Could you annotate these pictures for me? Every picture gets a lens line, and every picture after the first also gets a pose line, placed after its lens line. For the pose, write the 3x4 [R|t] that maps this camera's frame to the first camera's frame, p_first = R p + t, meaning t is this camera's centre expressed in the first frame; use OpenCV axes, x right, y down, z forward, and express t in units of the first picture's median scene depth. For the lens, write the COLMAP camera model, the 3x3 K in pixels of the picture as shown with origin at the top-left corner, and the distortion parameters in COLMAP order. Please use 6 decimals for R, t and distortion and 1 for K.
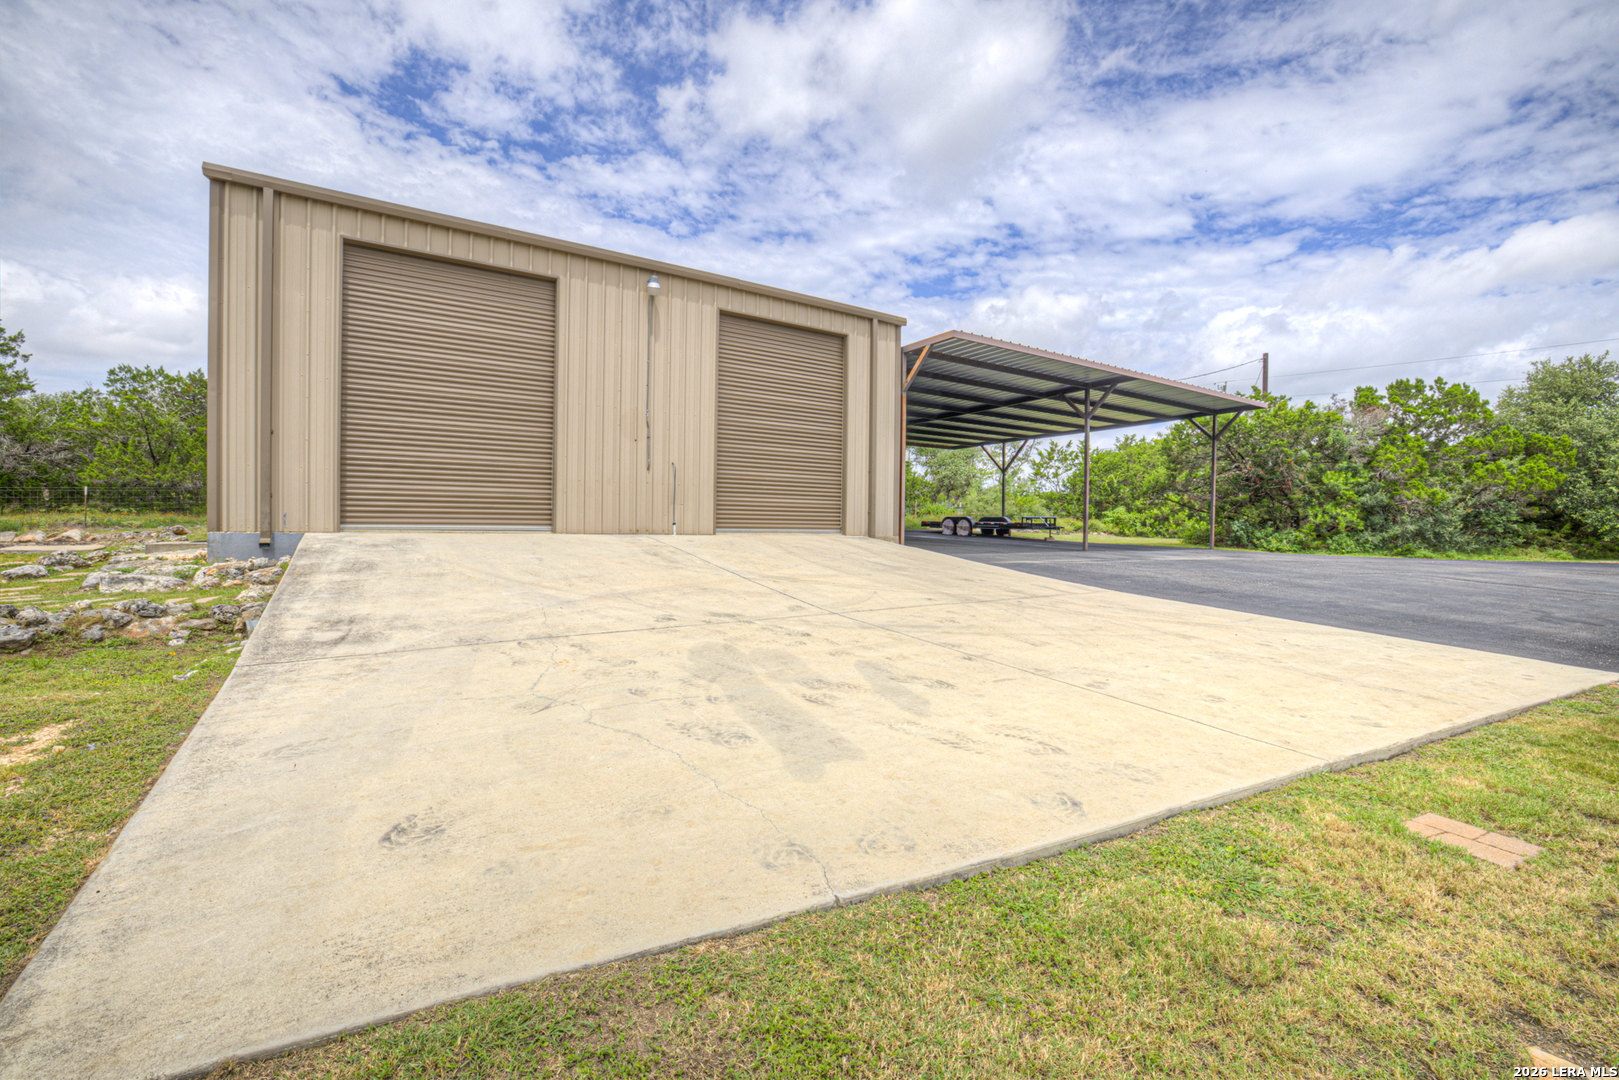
lens RADIAL K [[695.1, 0, 802.1], [0, 695.1, 538.7], [0, 0, 1]] dist [-0.039725, 0.014032]
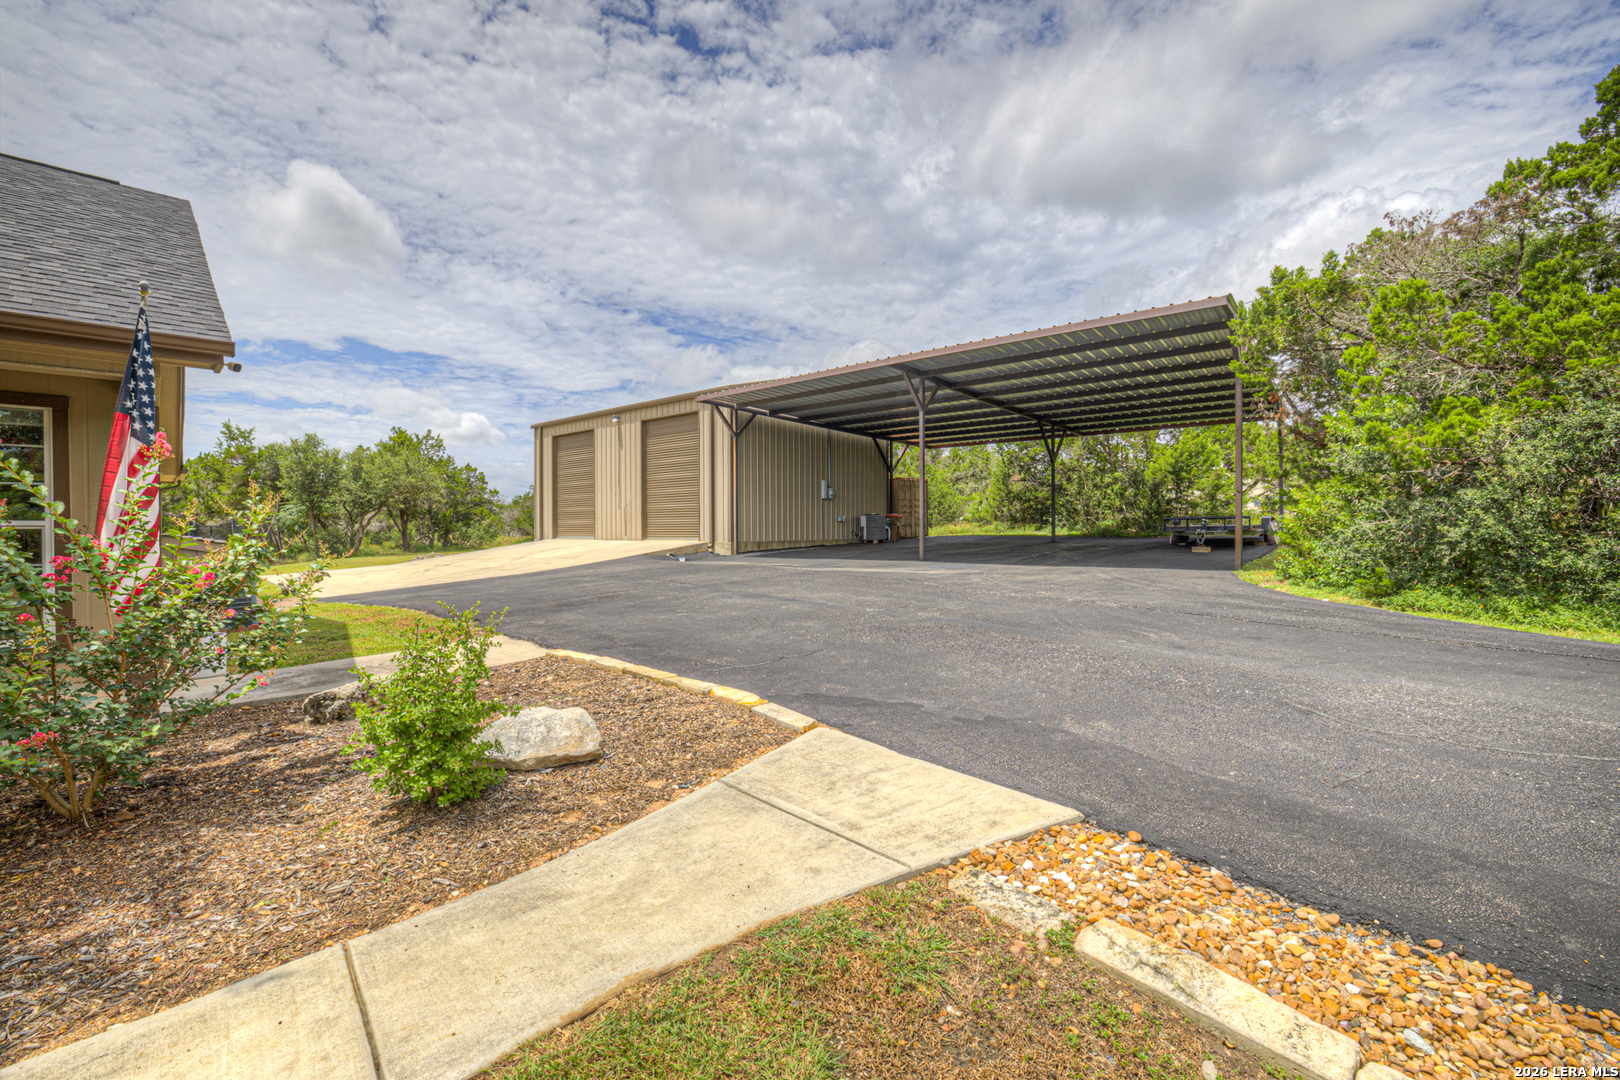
lens RADIAL K [[695.6, 0, 801.4], [0, 695.6, 542.6], [0, 0, 1]] dist [-0.039725, 0.014032]
pose [[0.292344, -0.000549, -0.956313, 1.176511], [-0.010206, 0.999941, -0.003693, 0.002313], [0.956259, 0.010840, 0.292321, 0.563869]]
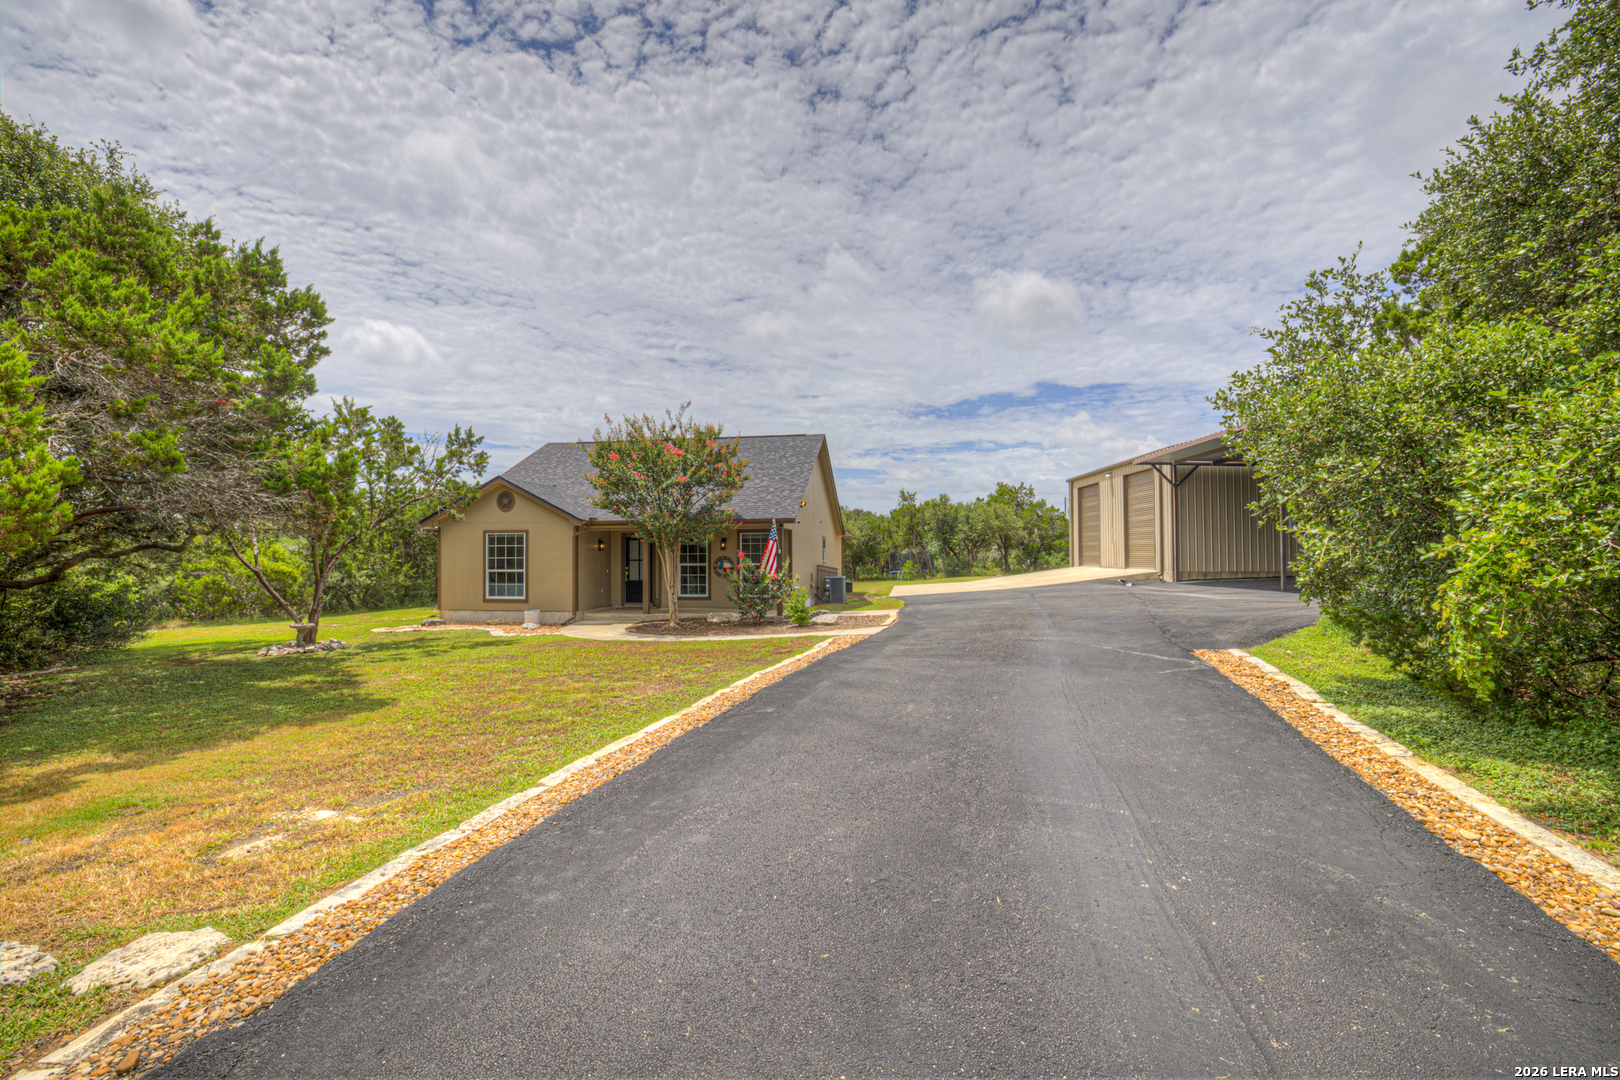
lens RADIAL K [[695.6, 0, 800.4], [0, 695.6, 534.0], [0, 0, 1]] dist [-0.039725, 0.014032]
pose [[-0.581628, -0.040243, -0.812459, 1.613554], [-0.023171, 0.999190, -0.032904, -0.013747], [0.813125, -0.000313, -0.582089, 0.964414]]
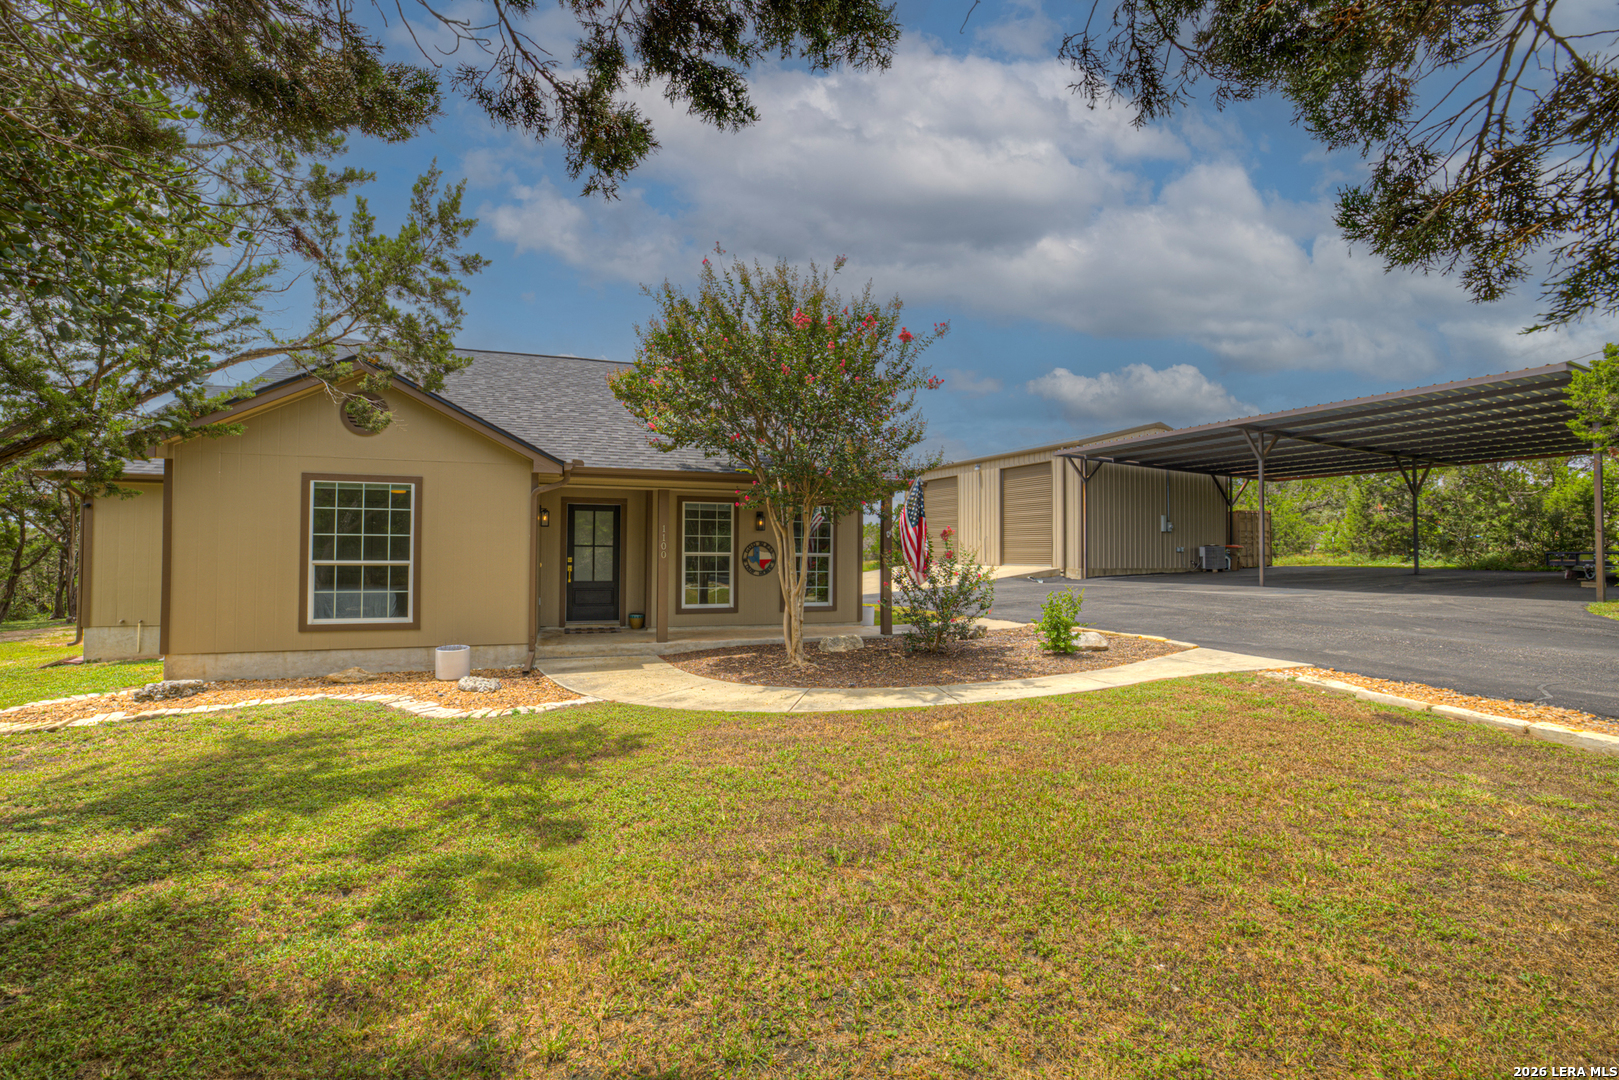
lens RADIAL K [[695.1, 0, 803.5], [0, 695.1, 535.4], [0, 0, 1]] dist [-0.039725, 0.014032]
pose [[-0.130067, -0.045304, -0.990470, 1.473553], [-0.030149, 0.998674, -0.041721, 0.006732], [0.991047, 0.024435, -0.131260, 0.425970]]
